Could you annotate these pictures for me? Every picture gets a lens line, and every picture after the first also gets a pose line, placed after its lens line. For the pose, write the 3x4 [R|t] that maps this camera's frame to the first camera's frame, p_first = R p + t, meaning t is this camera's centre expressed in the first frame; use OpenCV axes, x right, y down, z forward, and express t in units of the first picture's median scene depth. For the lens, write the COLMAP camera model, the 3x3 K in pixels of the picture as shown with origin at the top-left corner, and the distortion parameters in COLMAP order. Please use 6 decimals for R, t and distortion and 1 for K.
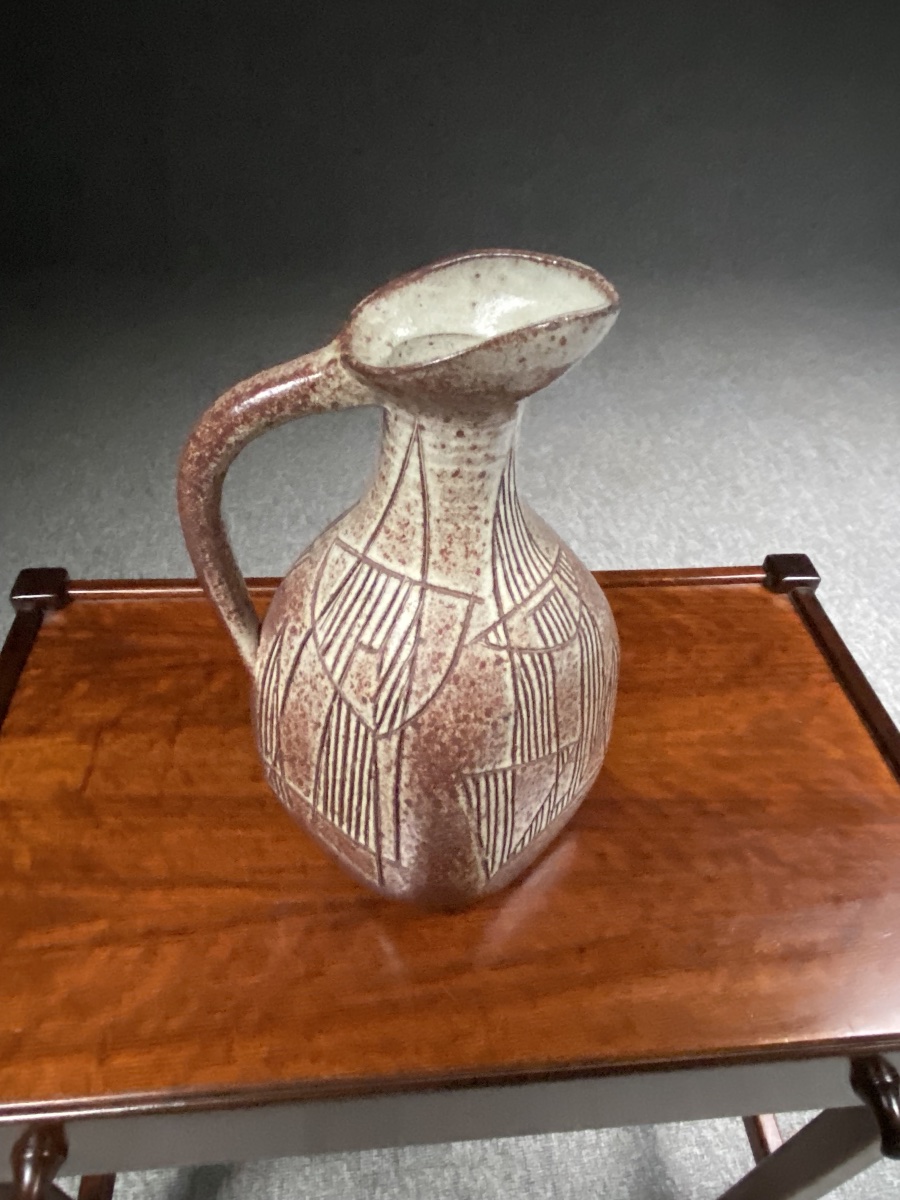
lens RADIAL K [[843.8, 0, 473.7], [0, 843.8, 567.1], [0, 0, 1]] dist [0.021075, -0.024362]
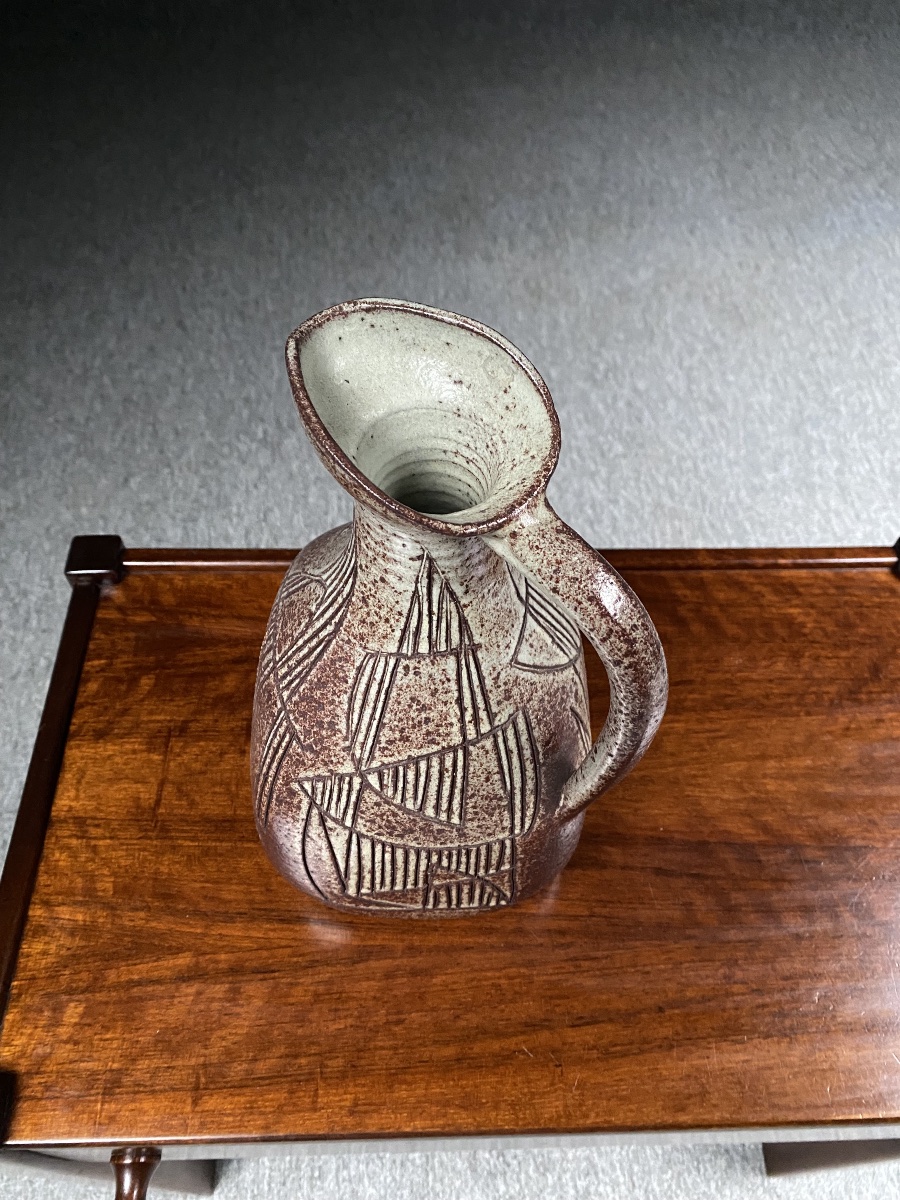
lens RADIAL K [[983.6, 0, 484.2], [0, 983.6, 541.7], [0, 0, 1]] dist [-0.046153, 0.051052]
pose [[0.997521, 0.050614, -0.048879, -0.037288], [-0.039674, 0.978298, 0.203369, -0.224529], [0.058111, -0.200926, 0.977881, -0.012487]]
